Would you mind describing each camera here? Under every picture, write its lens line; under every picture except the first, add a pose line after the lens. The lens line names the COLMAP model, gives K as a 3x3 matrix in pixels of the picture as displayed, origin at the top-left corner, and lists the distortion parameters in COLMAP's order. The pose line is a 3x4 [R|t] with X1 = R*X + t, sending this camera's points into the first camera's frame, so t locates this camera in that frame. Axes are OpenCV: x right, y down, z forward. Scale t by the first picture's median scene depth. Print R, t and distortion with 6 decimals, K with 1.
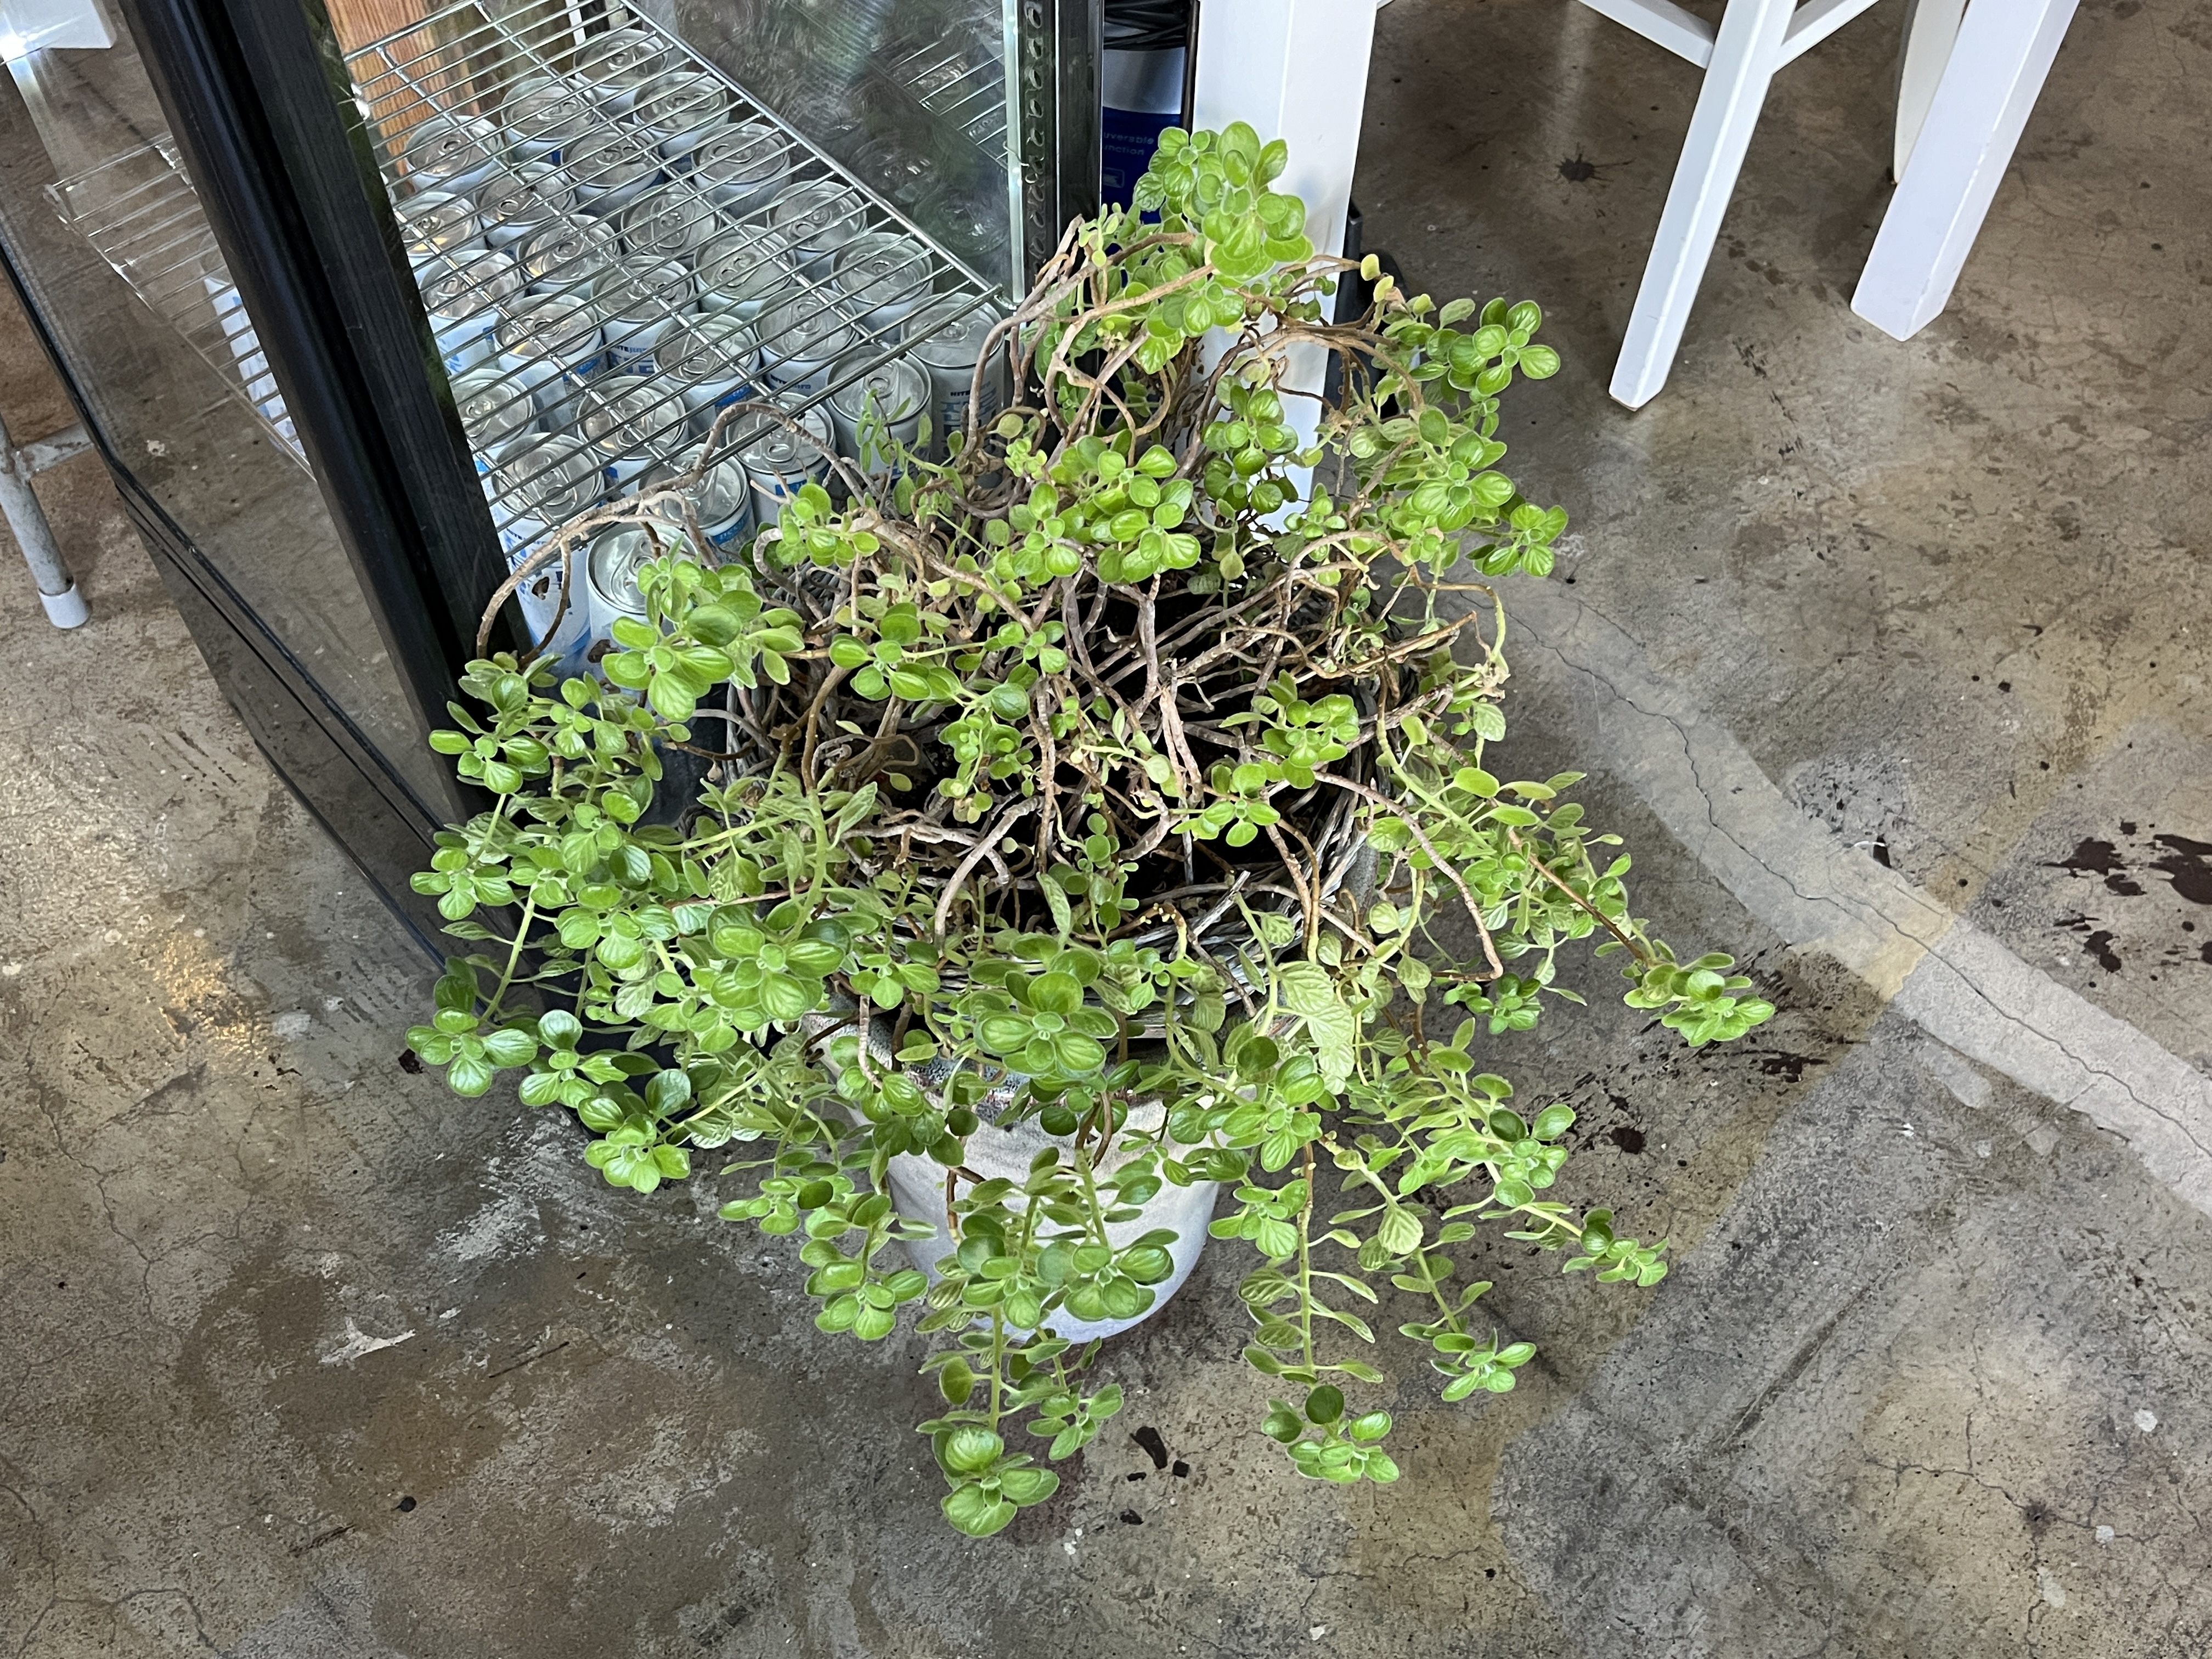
lens RADIAL K [[2148.0, 0, 1101.0], [0, 2148.0, 827.0], [0, 0, 1]] dist [0.036078, 0.000000]
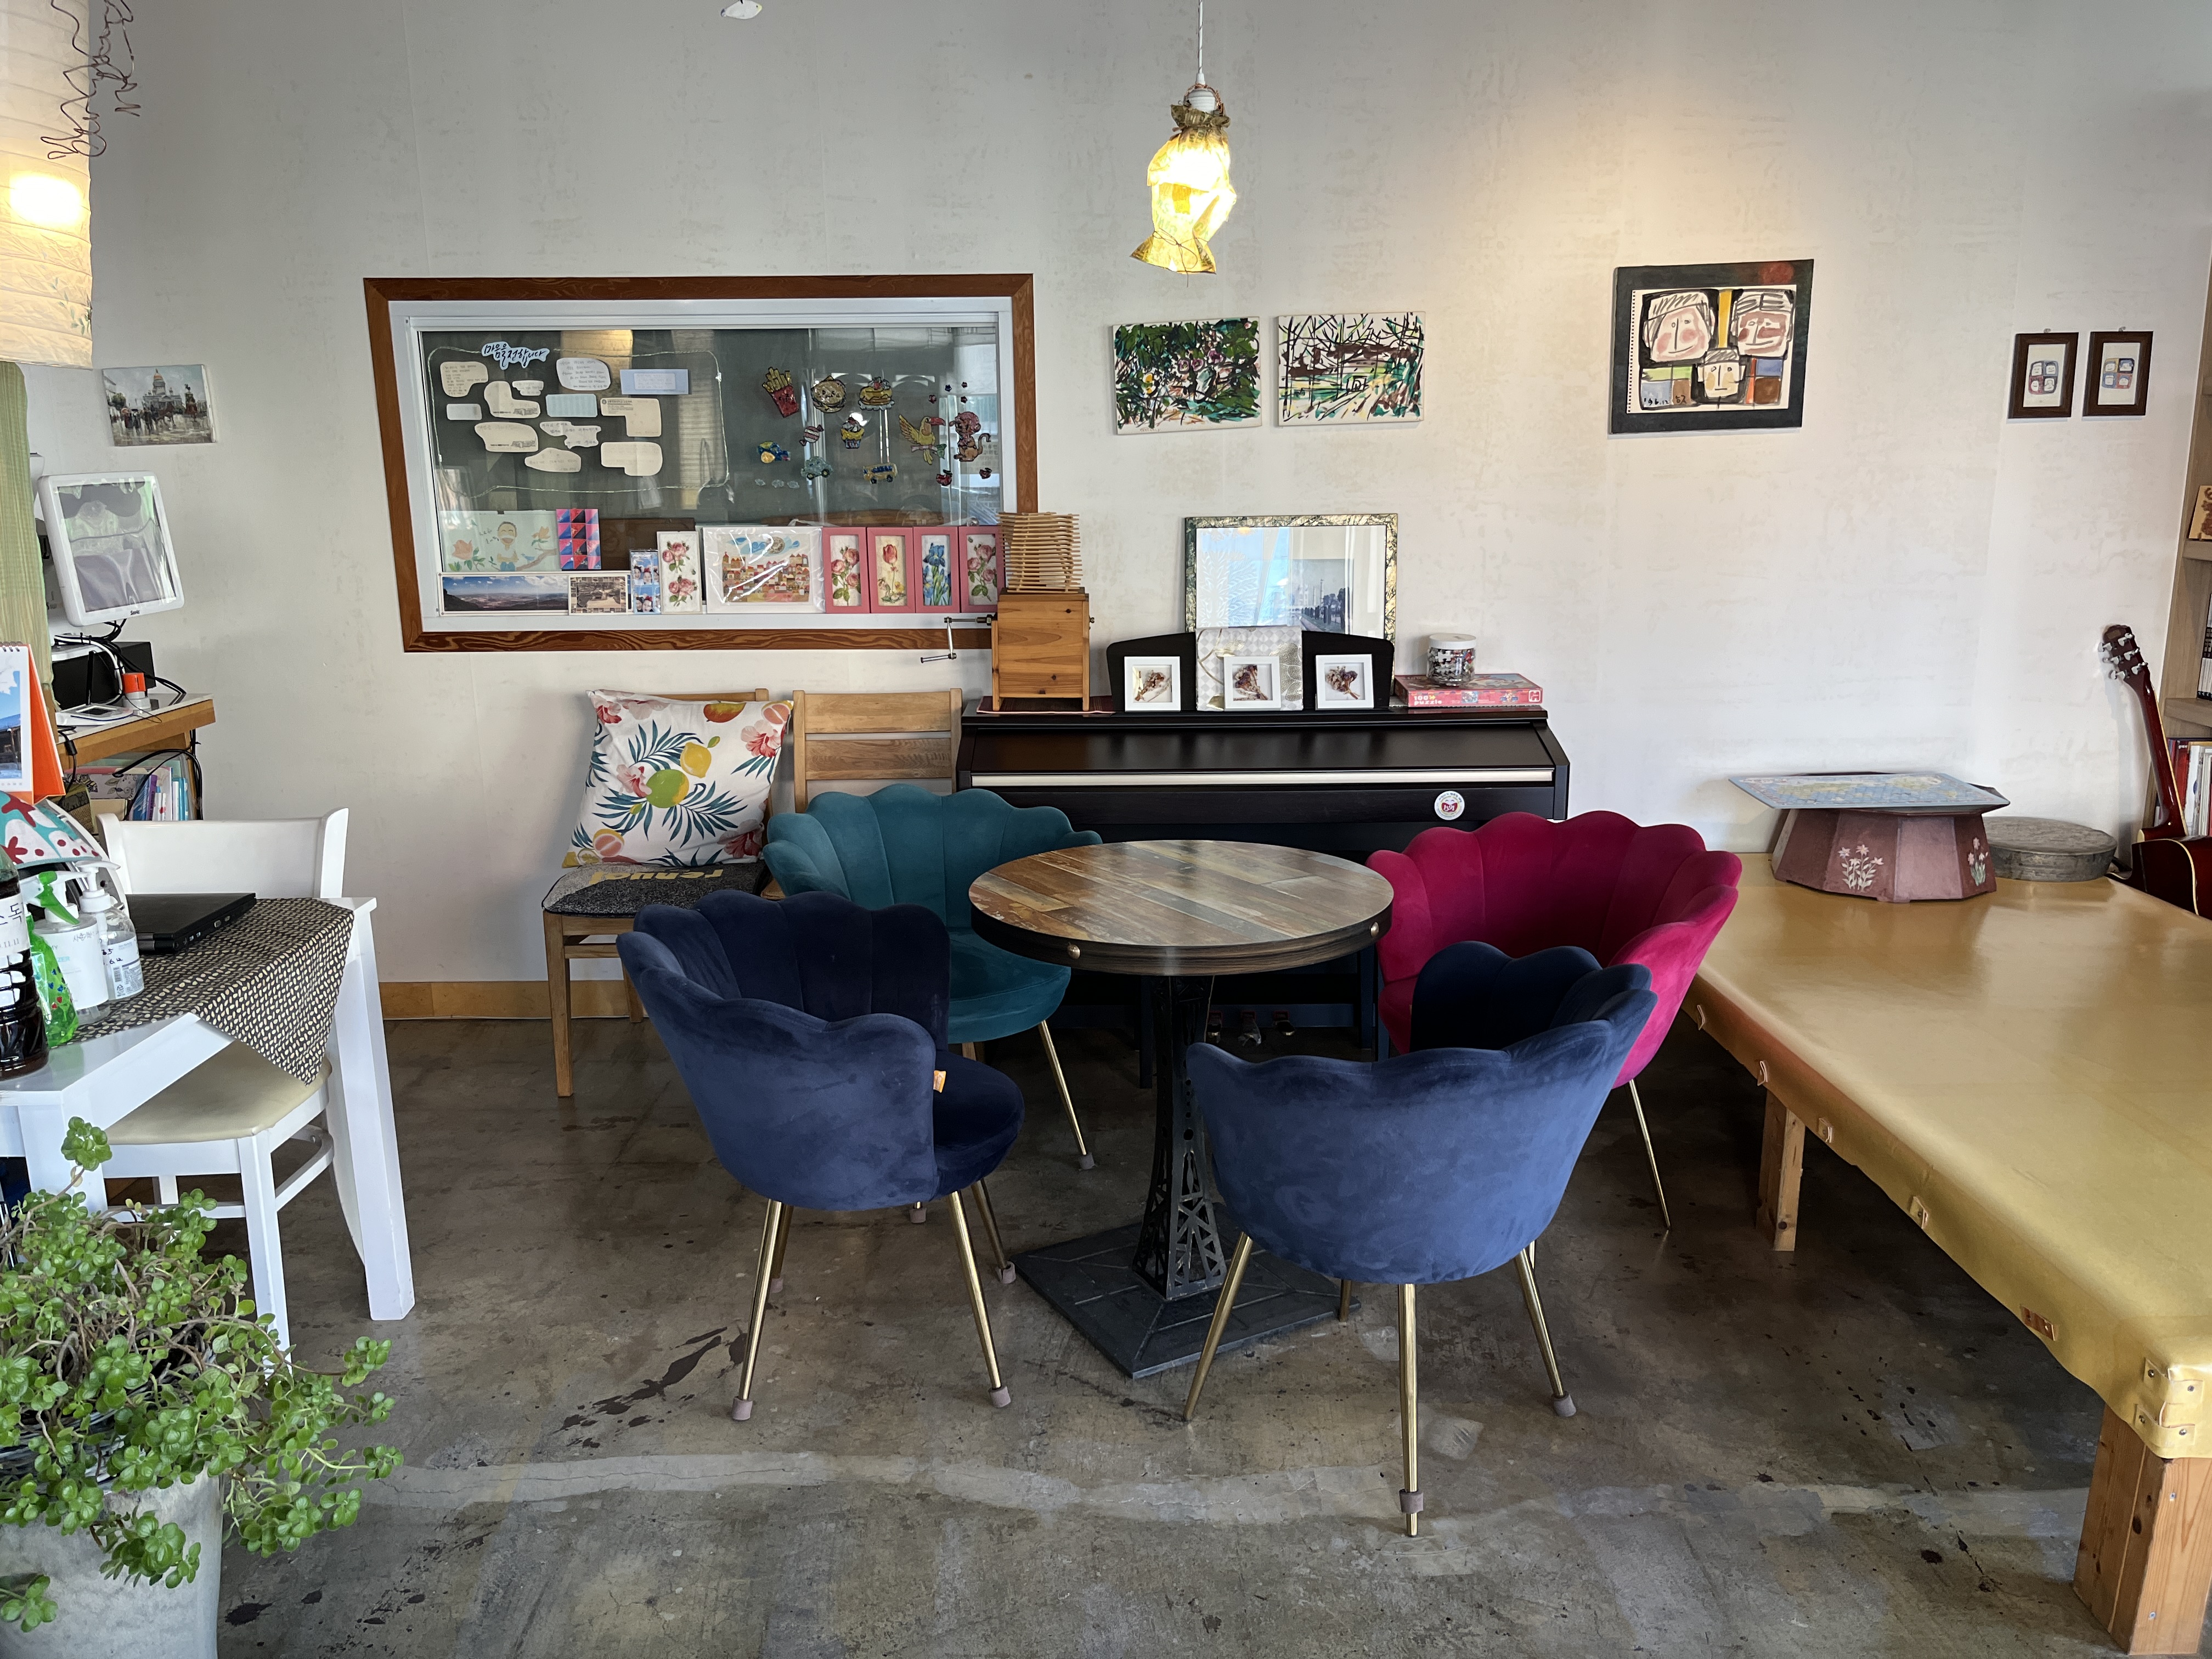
lens RADIAL K [[1671.0, 0, 1104.3], [0, 1671.0, 829.1], [0, 0, 1]] dist [-0.002714, -0.005486]
pose [[0.673983, -0.175730, 0.717541, -0.284993], [0.619700, 0.663221, -0.419654, 0.655444], [-0.402143, 0.727500, 0.555900, -0.592086]]
